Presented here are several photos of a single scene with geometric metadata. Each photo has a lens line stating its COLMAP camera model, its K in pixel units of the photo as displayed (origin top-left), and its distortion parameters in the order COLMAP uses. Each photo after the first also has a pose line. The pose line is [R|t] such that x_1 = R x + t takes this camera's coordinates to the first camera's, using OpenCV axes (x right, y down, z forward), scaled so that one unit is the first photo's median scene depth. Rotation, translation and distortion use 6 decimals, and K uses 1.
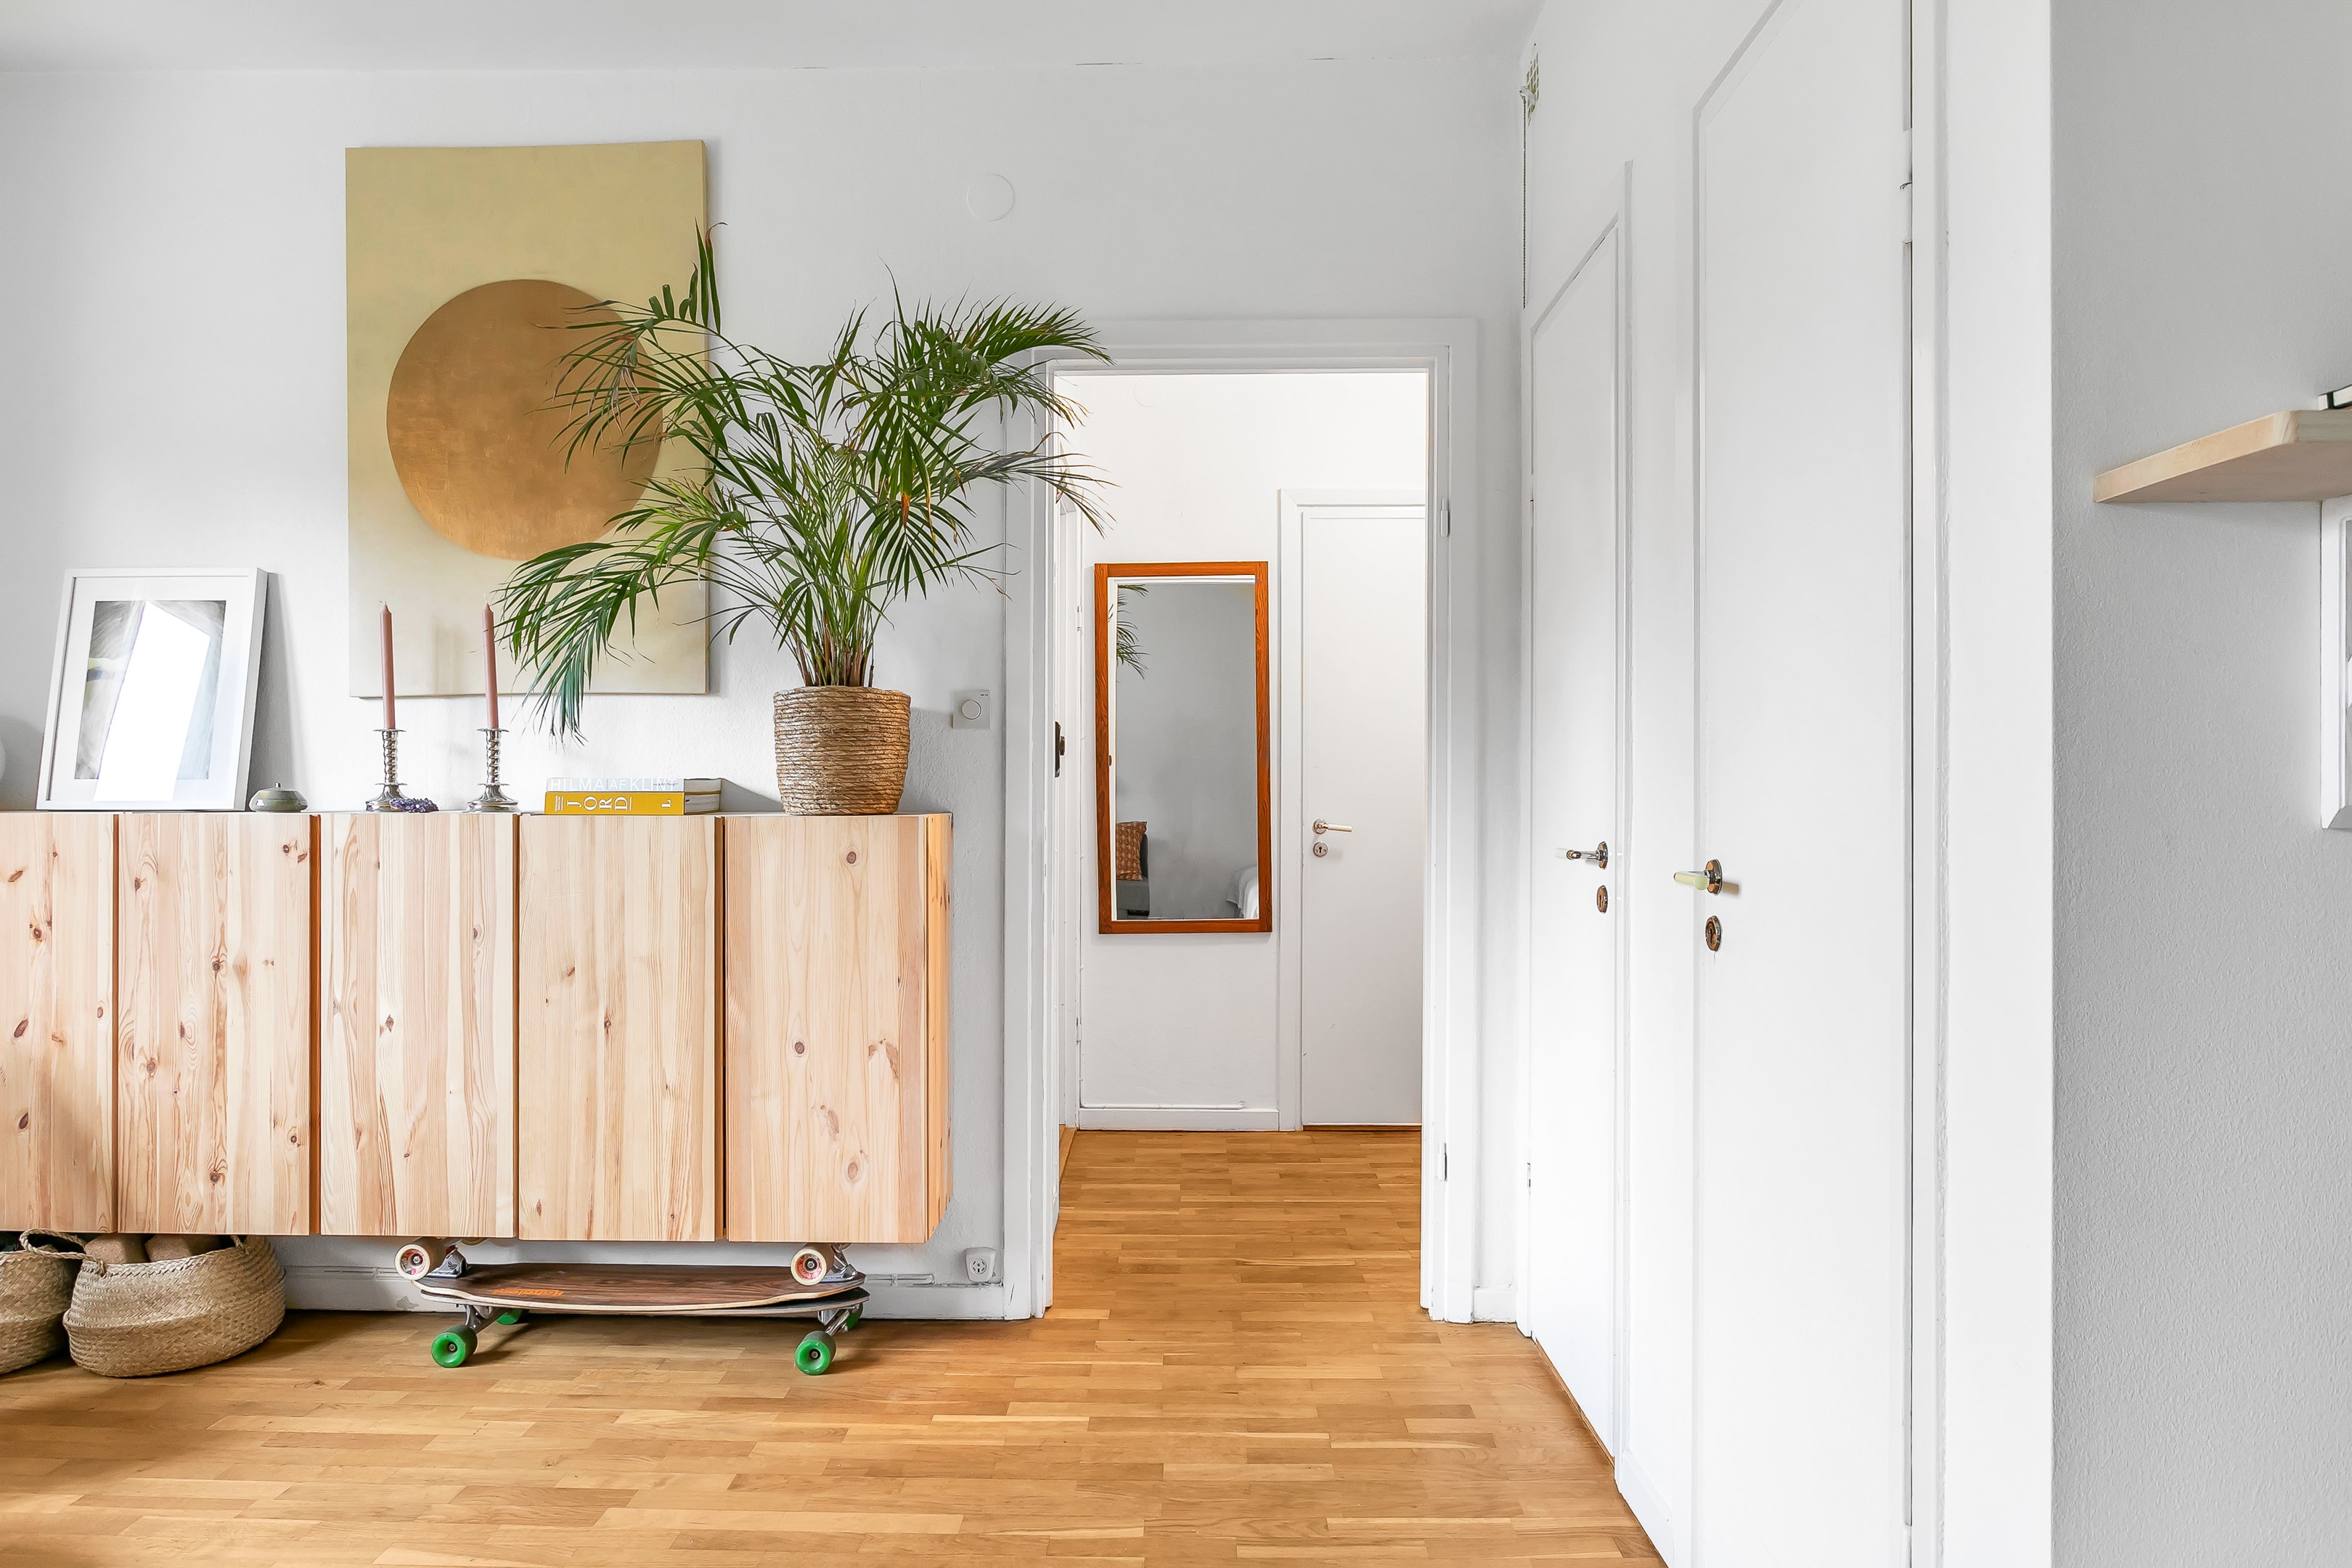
lens RADIAL K [[1379.1, 0, 1162.2], [0, 1379.1, 793.2], [0, 0, 1]] dist [-0.012859, 0.004546]
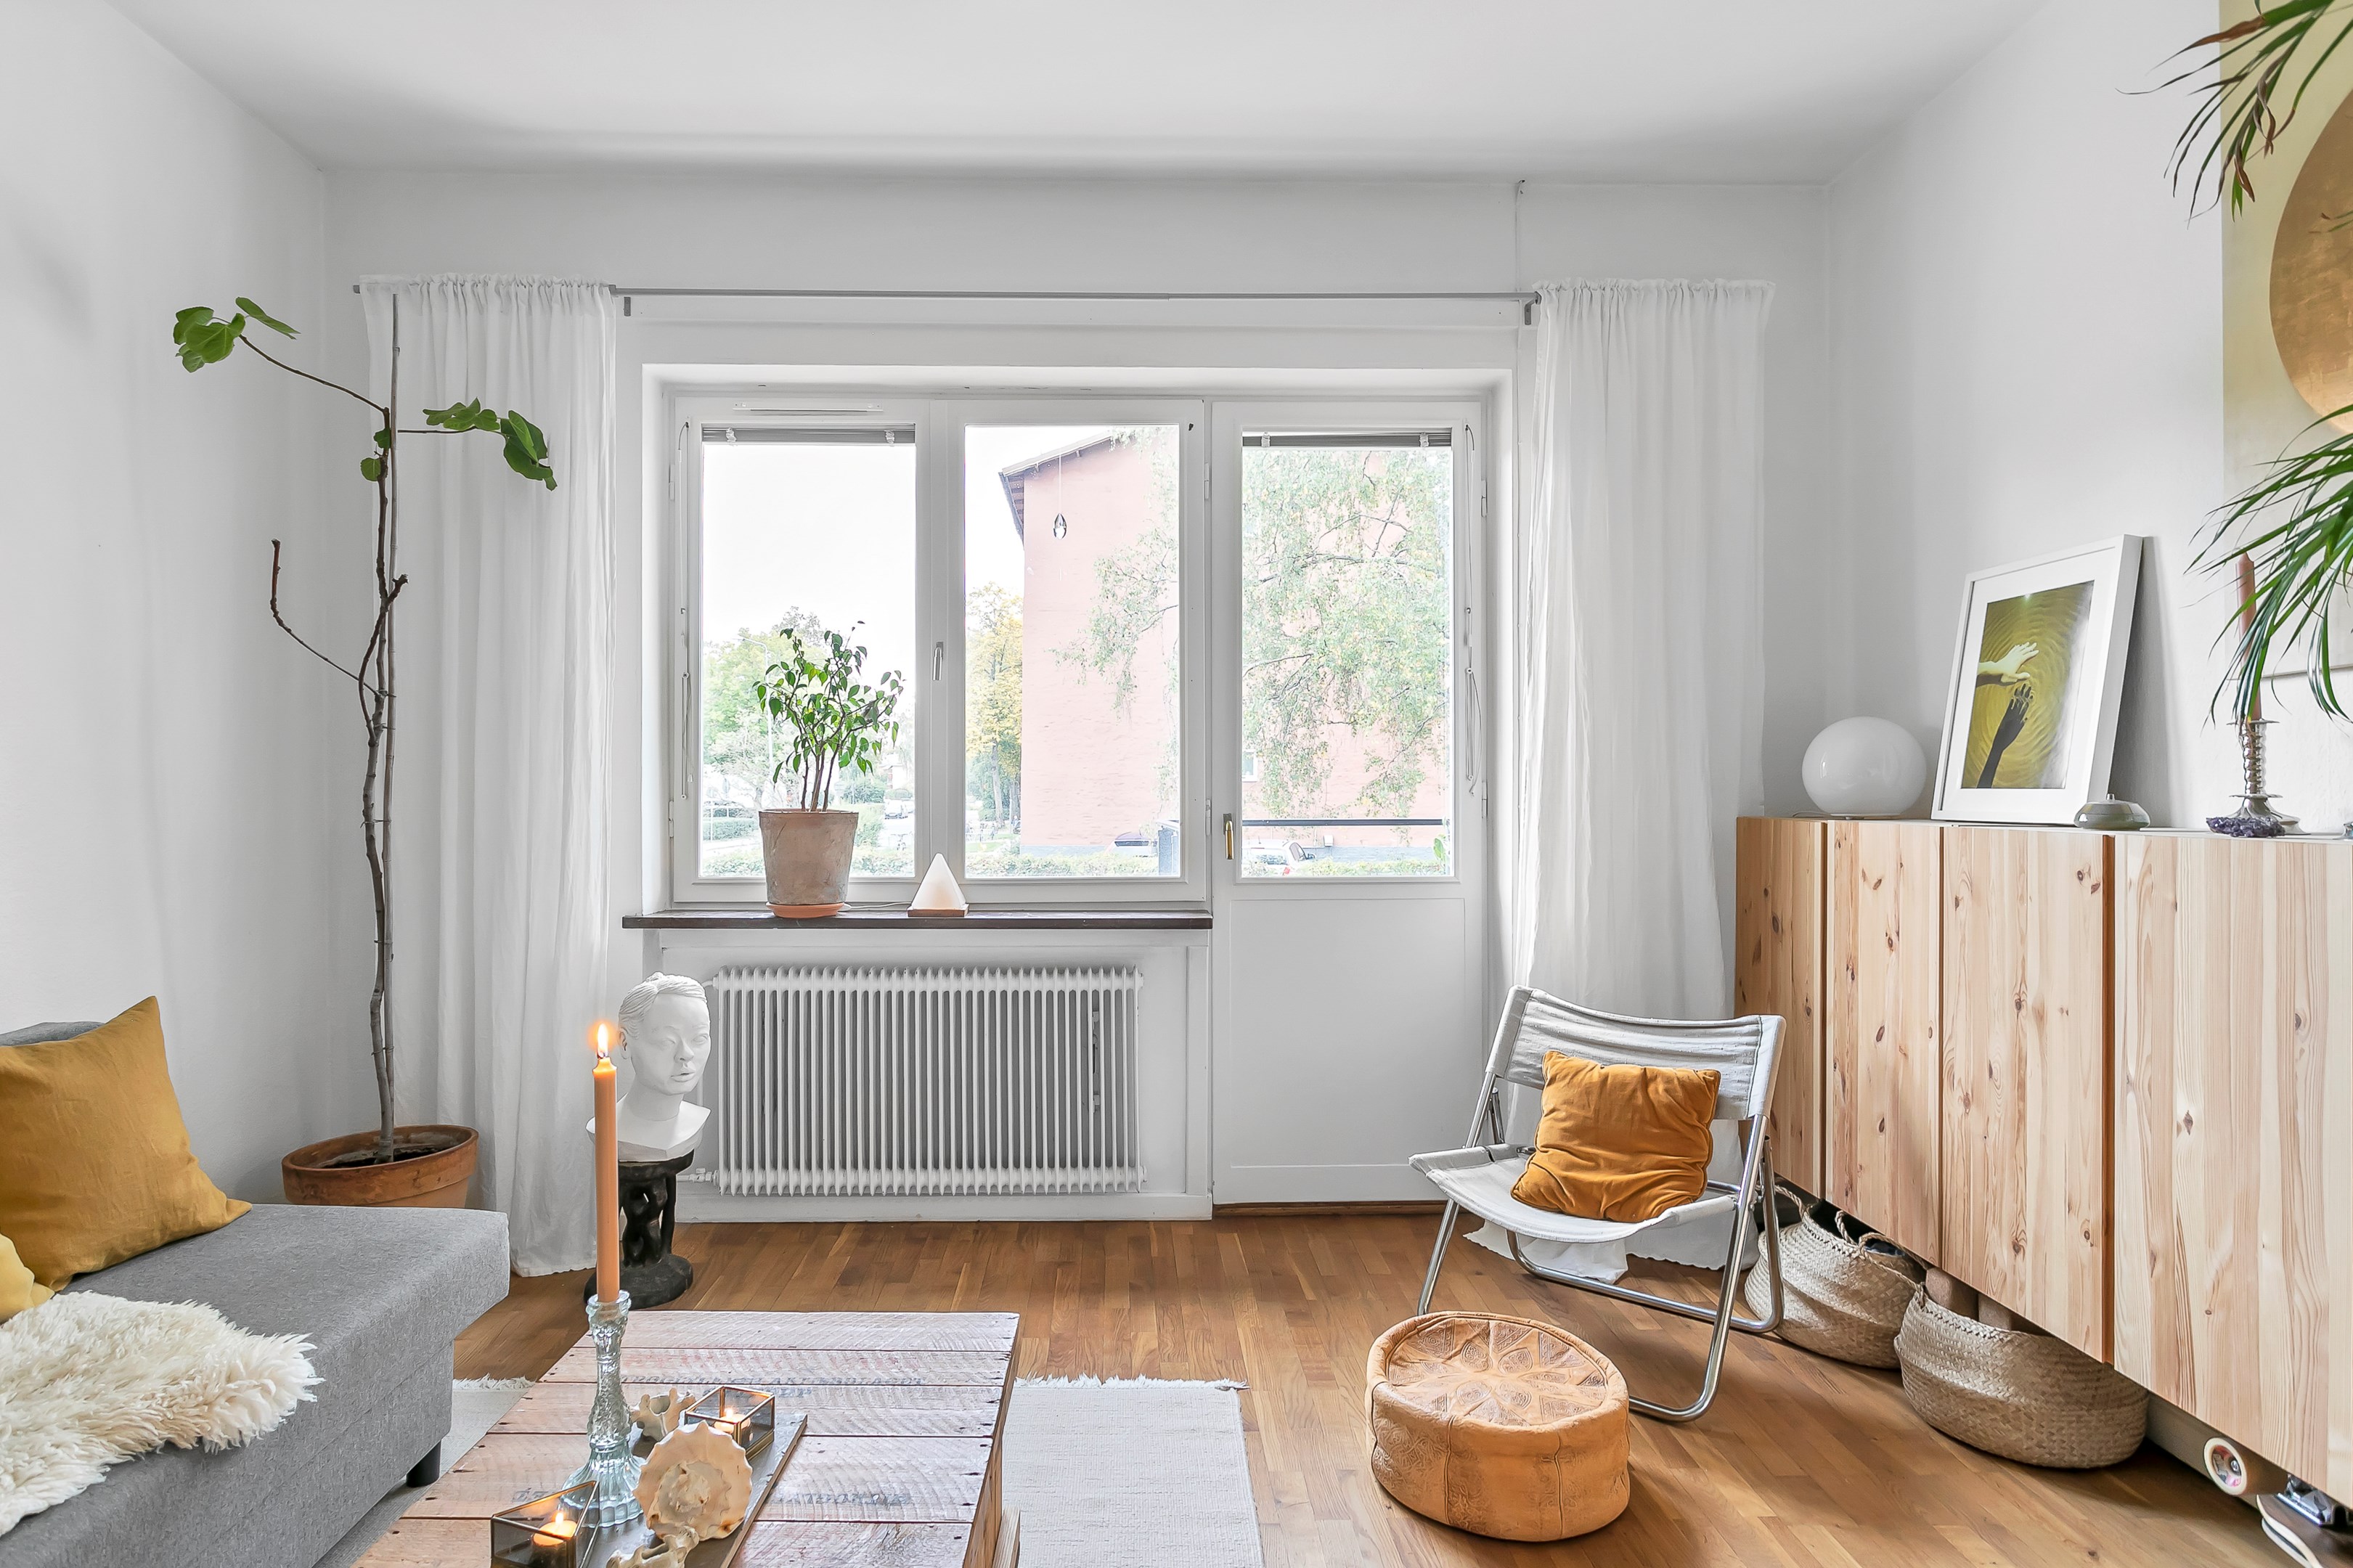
lens RADIAL K [[1278.3, 0, 1141.8], [0, 1278.3, 780.6], [0, 0, 1]] dist [0.000734, 0.000135]
pose [[0.043722, -0.006291, -0.999024, 0.097730], [-0.001446, 0.999979, -0.006361, -0.010291], [0.999043, 0.001723, 0.043712, 0.408627]]
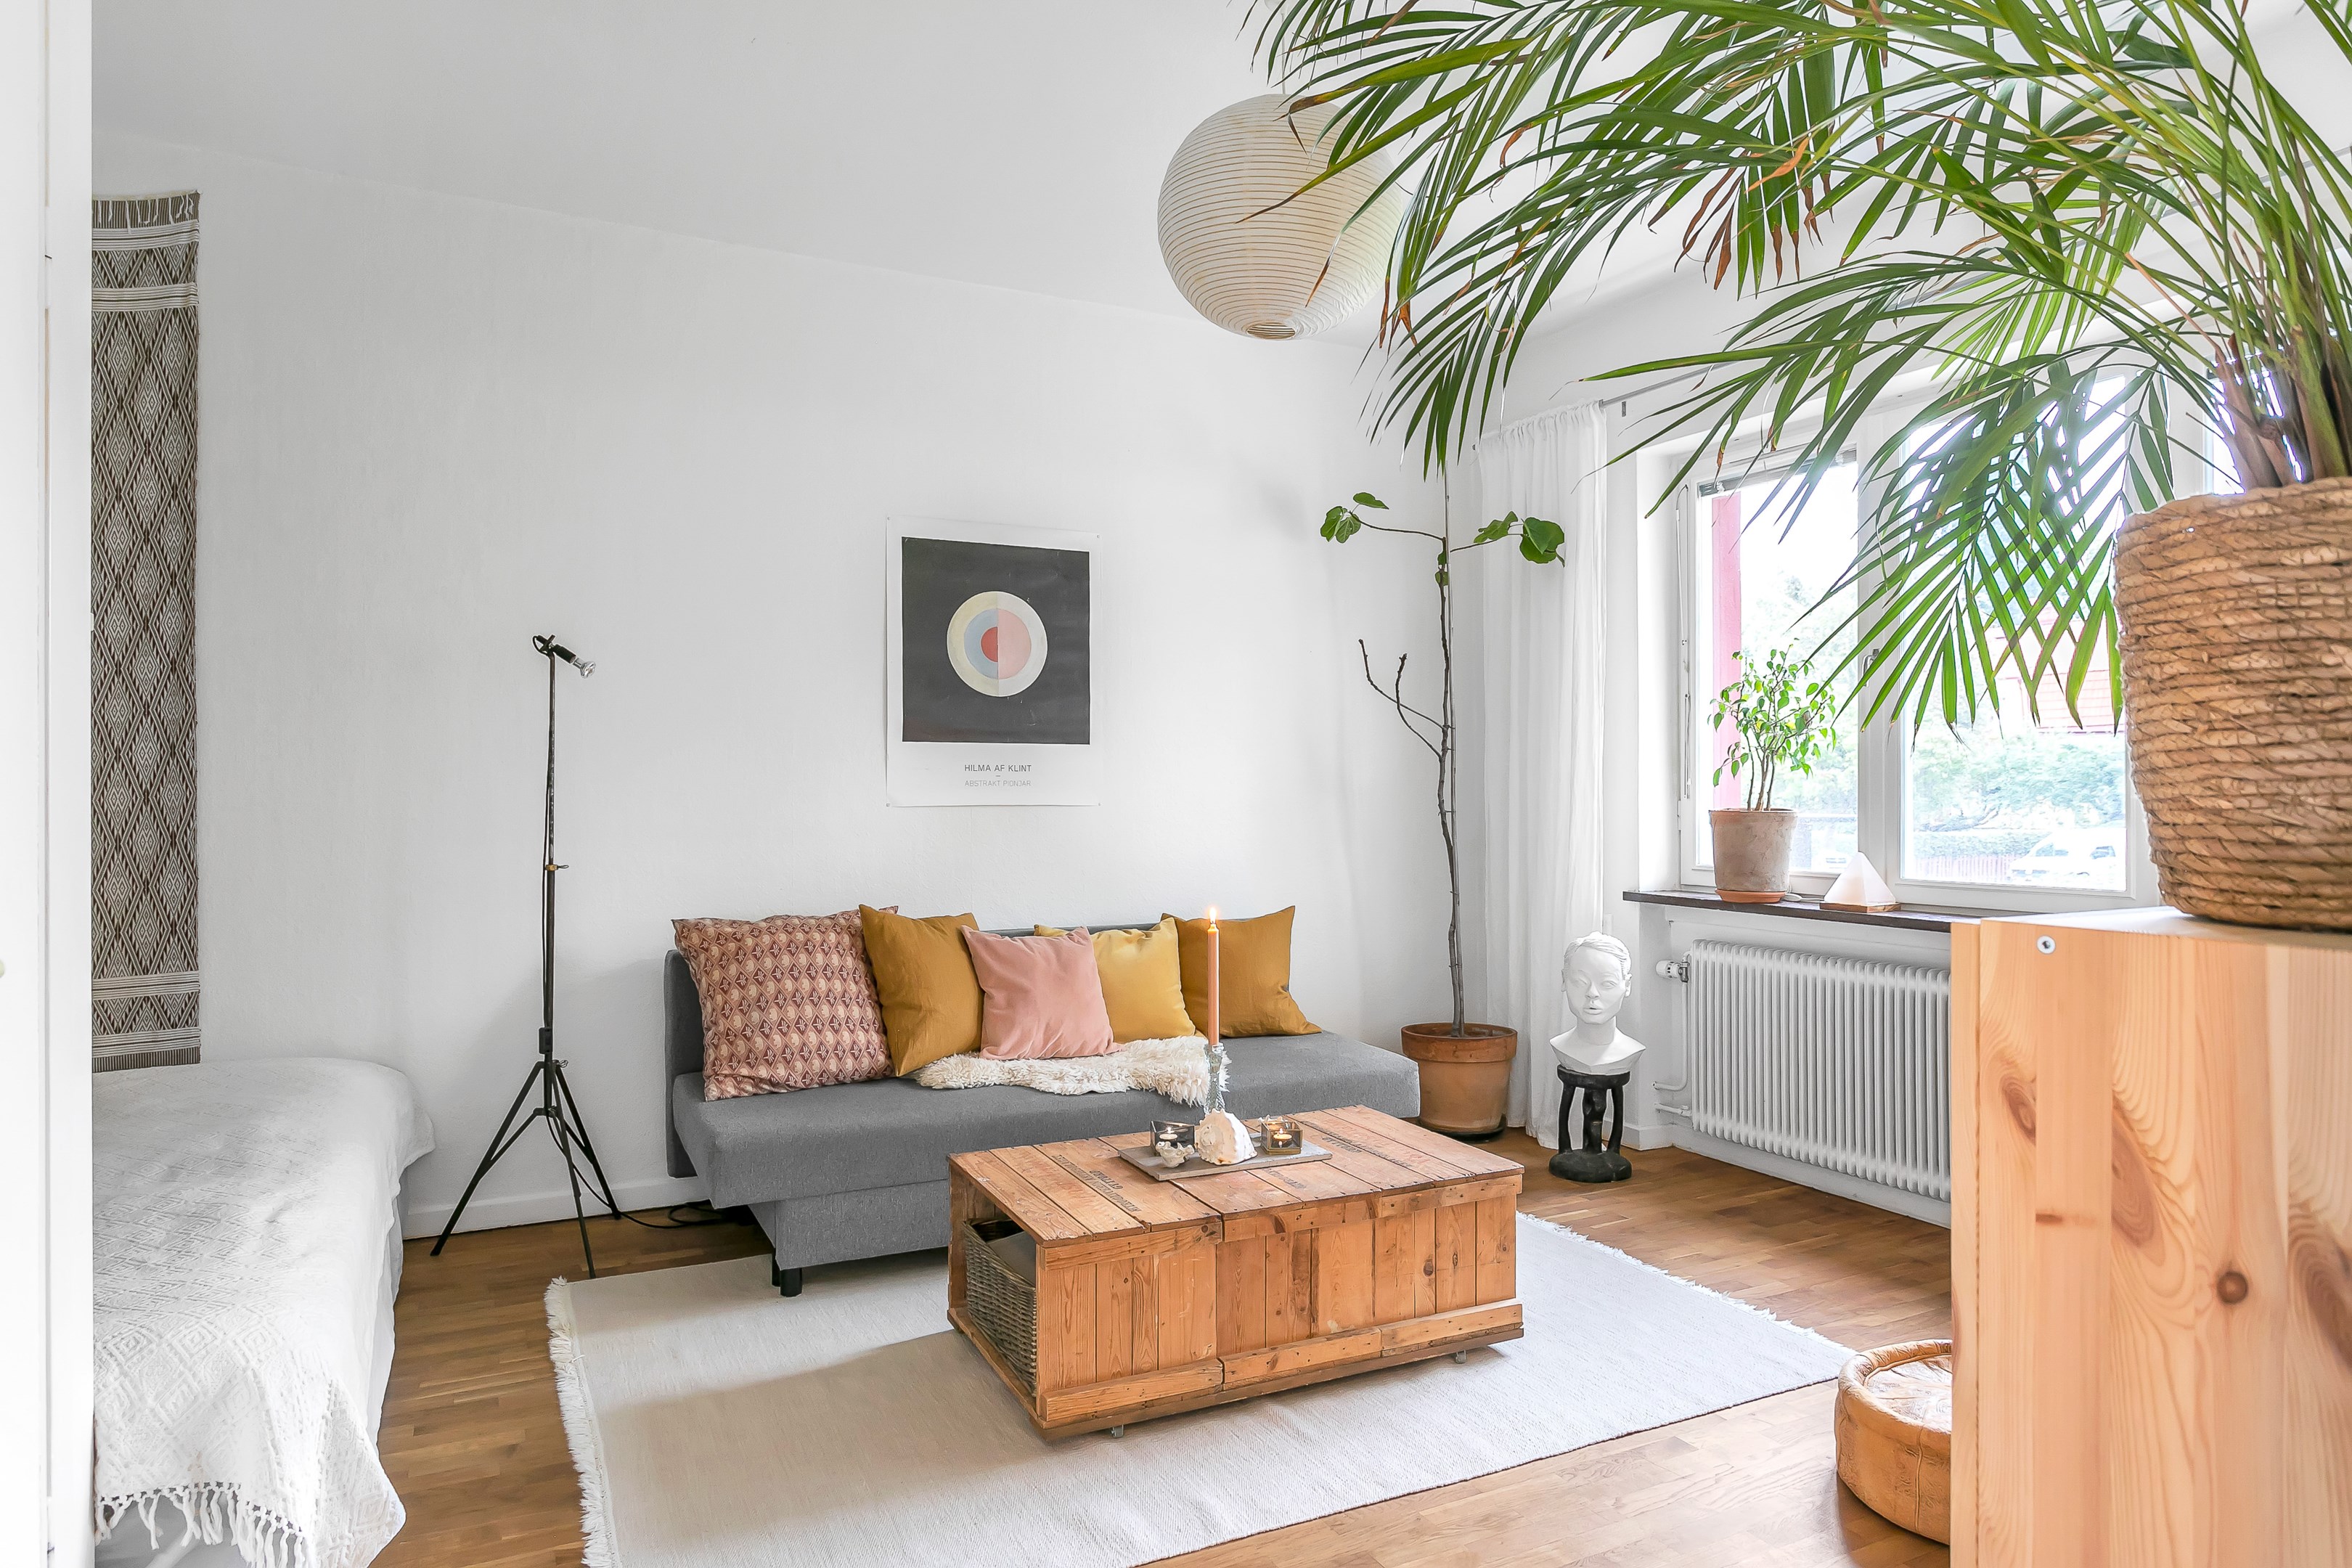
lens RADIAL K [[1379.1, 0, 1162.2], [0, 1379.1, 793.2], [0, 0, 1]] dist [-0.012859, 0.004546]
pose [[-0.885183, 0.001027, -0.465241, 0.126498], [0.000038, 0.999998, 0.002136, -0.009646], [0.465243, 0.001873, -0.885181, 1.166812]]
